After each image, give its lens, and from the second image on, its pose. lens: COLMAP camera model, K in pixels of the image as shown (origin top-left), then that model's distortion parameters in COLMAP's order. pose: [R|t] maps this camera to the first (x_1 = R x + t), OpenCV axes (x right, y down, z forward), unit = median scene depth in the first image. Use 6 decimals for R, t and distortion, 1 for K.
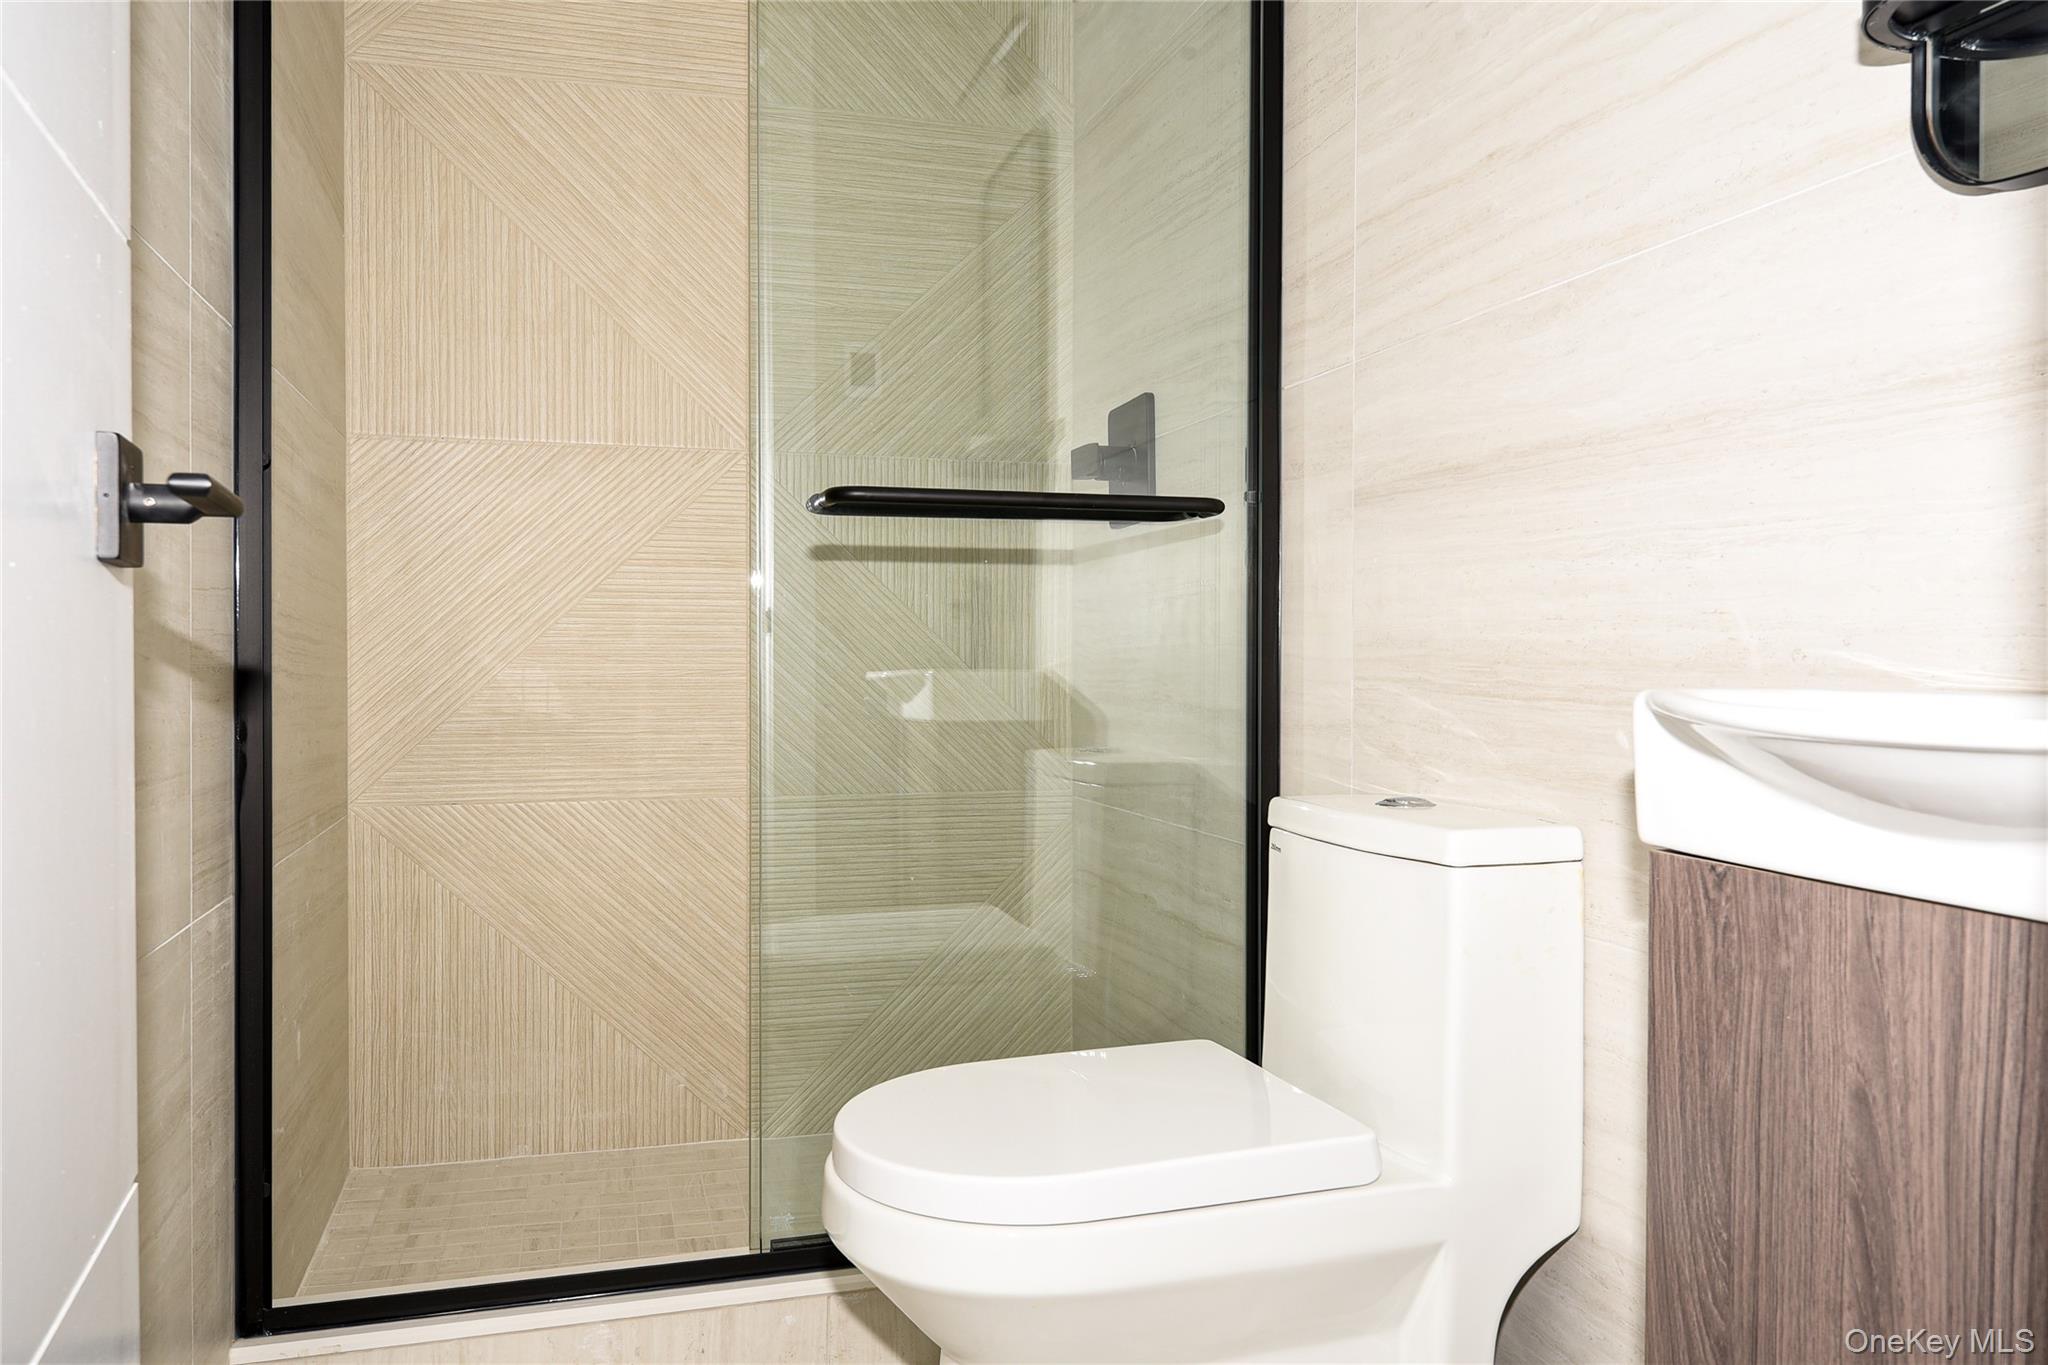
lens RADIAL K [[1473.5, 0, 1024.0], [0, 1473.5, 682.5], [0, 0, 1]] dist [0.036712, -0.048127]
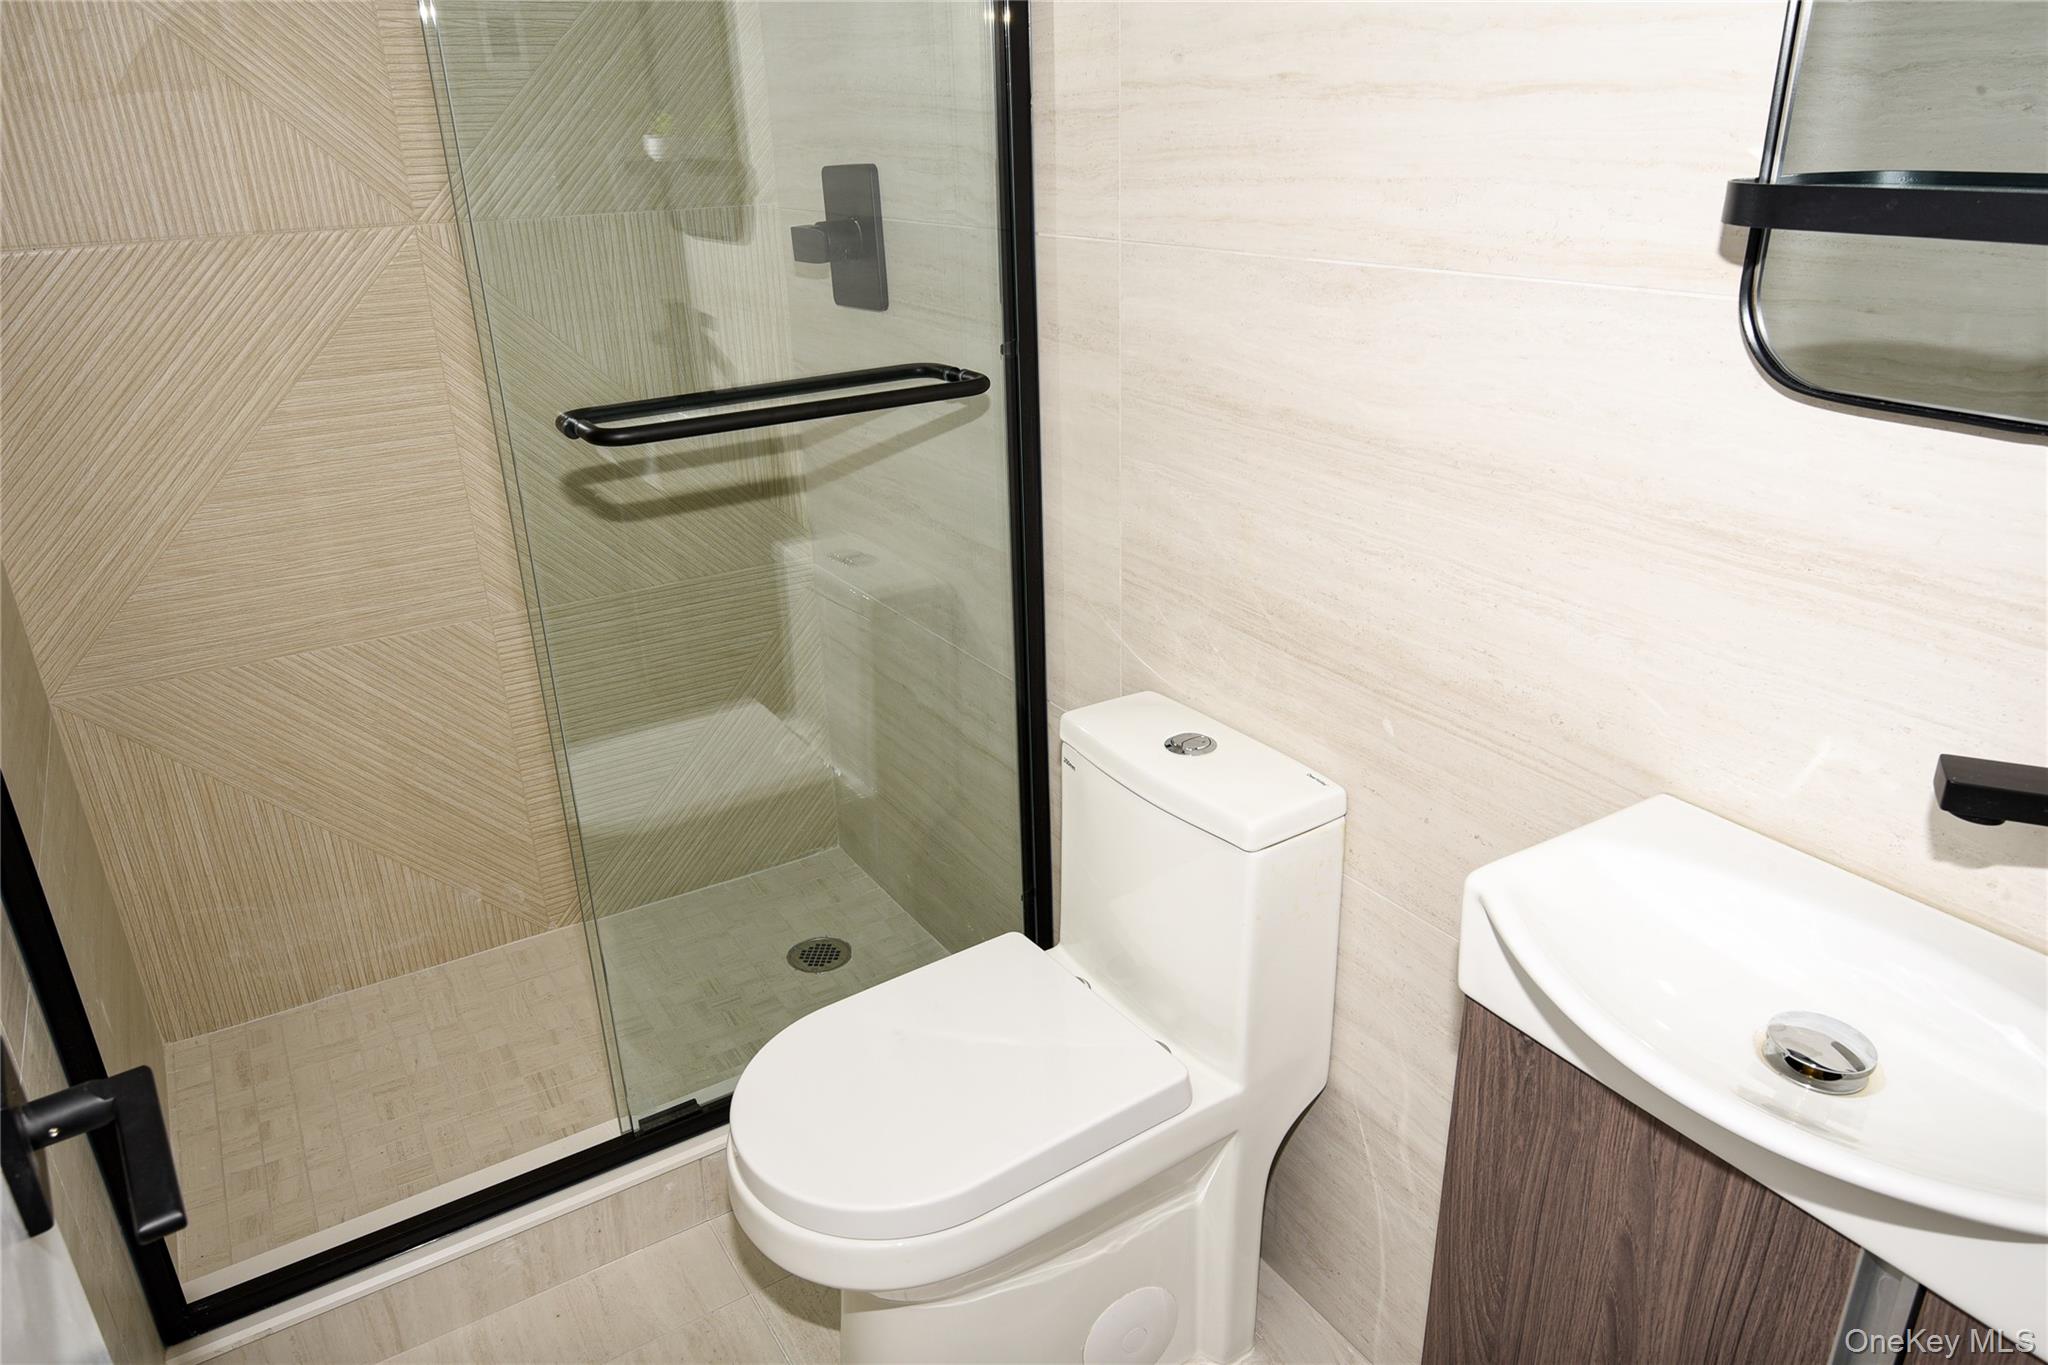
lens RADIAL K [[1362.8, 0, 1024.0], [0, 1362.8, 682.5], [0, 0, 1]] dist [0.028619, -0.036844]
pose [[0.963939, -0.114044, 0.240449, -0.098390], [0.012141, 0.921429, 0.388357, -0.330063], [-0.265846, -0.371433, 0.889586, 0.112554]]
